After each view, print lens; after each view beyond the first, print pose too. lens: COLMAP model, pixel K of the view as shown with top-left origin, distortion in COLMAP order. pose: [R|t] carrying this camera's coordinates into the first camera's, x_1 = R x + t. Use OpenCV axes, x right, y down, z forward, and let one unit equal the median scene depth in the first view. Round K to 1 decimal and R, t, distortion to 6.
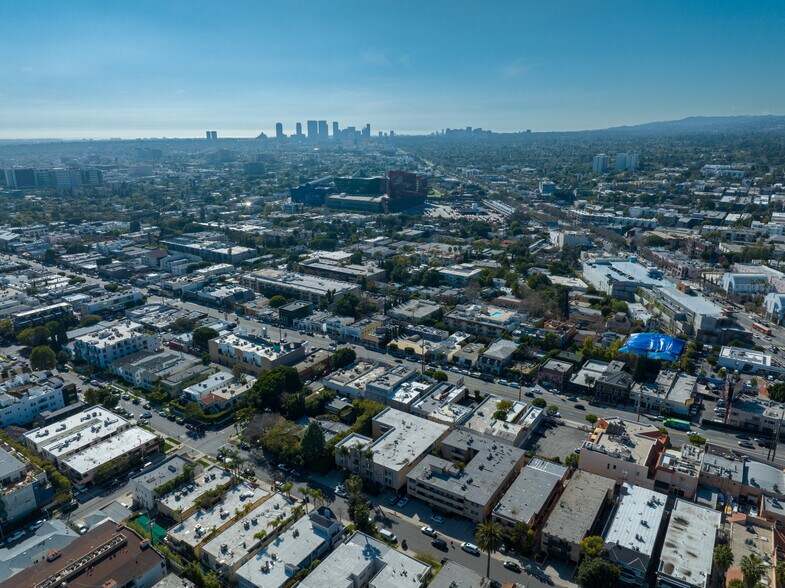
lens RADIAL K [[552.9, 0, 395.3], [0, 552.9, 294.6], [0, 0, 1]] dist [-0.038504, 0.000511]
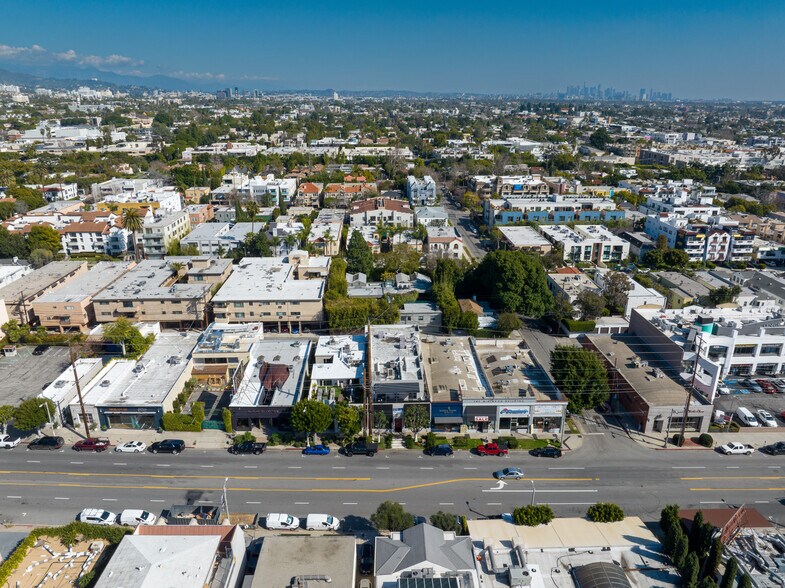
lens RADIAL K [[552.9, 0, 394.7], [0, 552.9, 289.6], [0, 0, 1]] dist [-0.038504, 0.000511]
pose [[-0.812952, 0.195167, -0.548652, 0.189949], [-0.163966, 0.827330, 0.537252, -0.108448], [0.558771, 0.526721, -0.640579, 1.047021]]
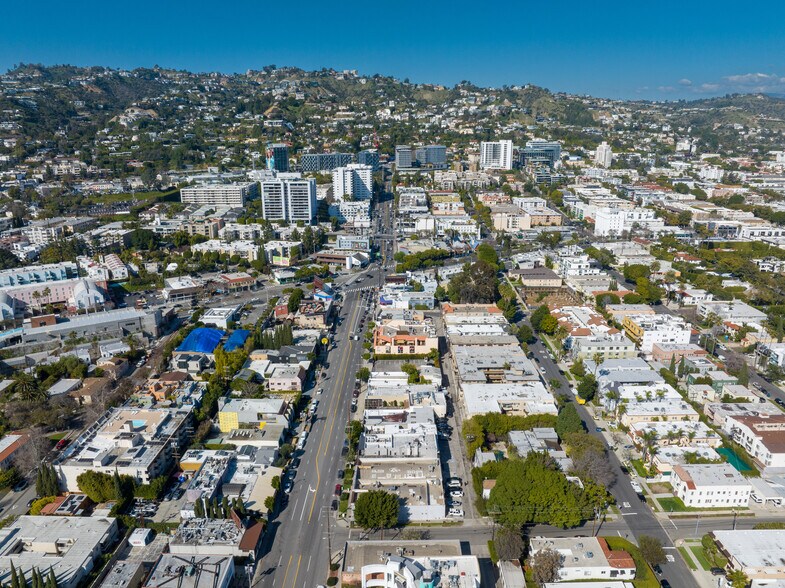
lens RADIAL K [[552.9, 0, 395.6], [0, 552.9, 290.5], [0, 0, 1]] dist [-0.038504, 0.000511]
pose [[-0.557220, -0.228389, 0.798339, -0.485591], [0.239644, 0.876291, 0.417954, -0.311306], [-0.795033, 0.424209, -0.433554, 1.046328]]
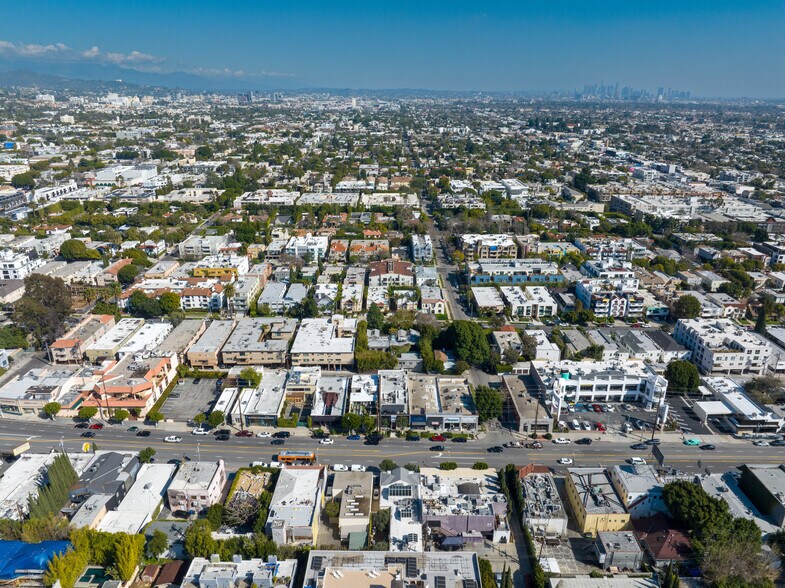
lens RADIAL K [[552.9, 0, 393.8], [0, 552.9, 289.7], [0, 0, 1]] dist [-0.038504, 0.000511]
pose [[-0.830612, 0.192432, -0.522545, 0.337374], [-0.154425, 0.821987, 0.548171, -0.361134], [0.535010, 0.536011, -0.653036, 1.223909]]
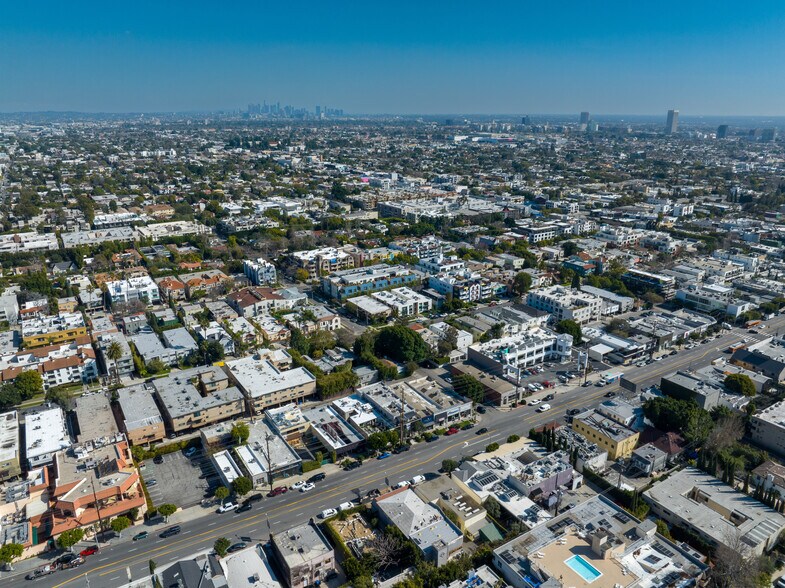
lens RADIAL K [[552.9, 0, 393.9], [0, 552.9, 291.5], [0, 0, 1]] dist [-0.038504, 0.000511]
pose [[-0.398145, 0.289203, -0.870541, 0.568852], [-0.257637, 0.875551, 0.408698, -0.289432], [0.880400, 0.387005, -0.274087, 0.982014]]
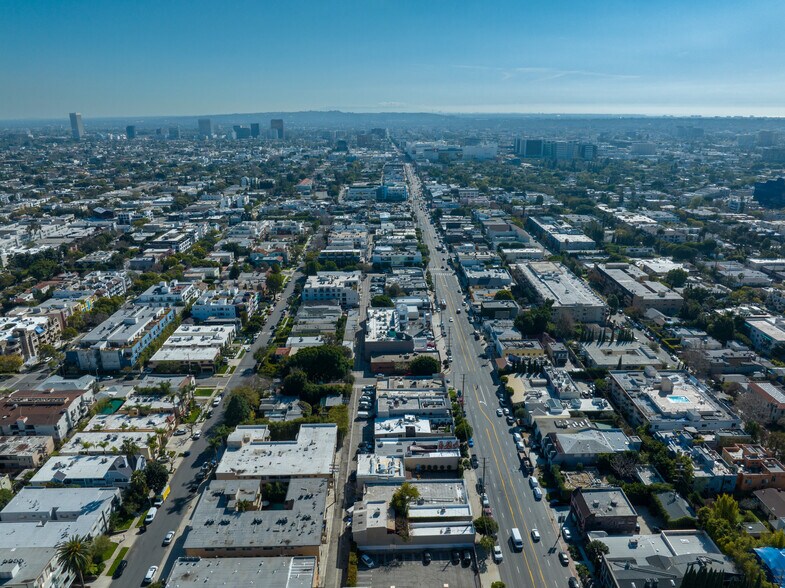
lens RADIAL K [[552.9, 0, 394.6], [0, 552.9, 296.8], [0, 0, 1]] dist [-0.038504, 0.000511]
pose [[0.575175, 0.261151, -0.775225, 0.487747], [-0.227989, 0.961299, 0.154678, -0.108247], [0.785618, 0.087776, 0.612454, 0.377367]]
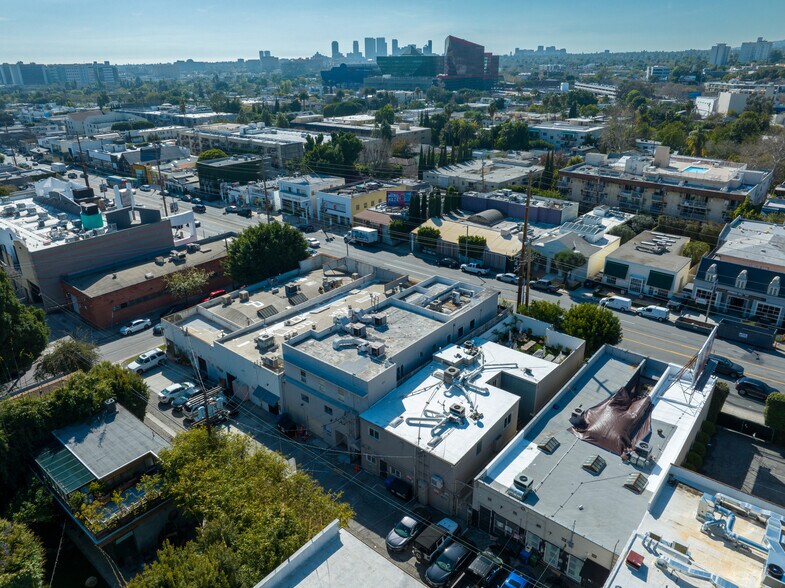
lens RADIAL K [[552.9, 0, 394.9], [0, 552.9, 289.9], [0, 0, 1]] dist [-0.038504, 0.000511]
pose [[0.994115, 0.034425, -0.102715, 0.013450], [-0.023245, 0.993866, 0.108118, 0.090642], [0.105807, -0.105094, 0.988818, 0.628839]]
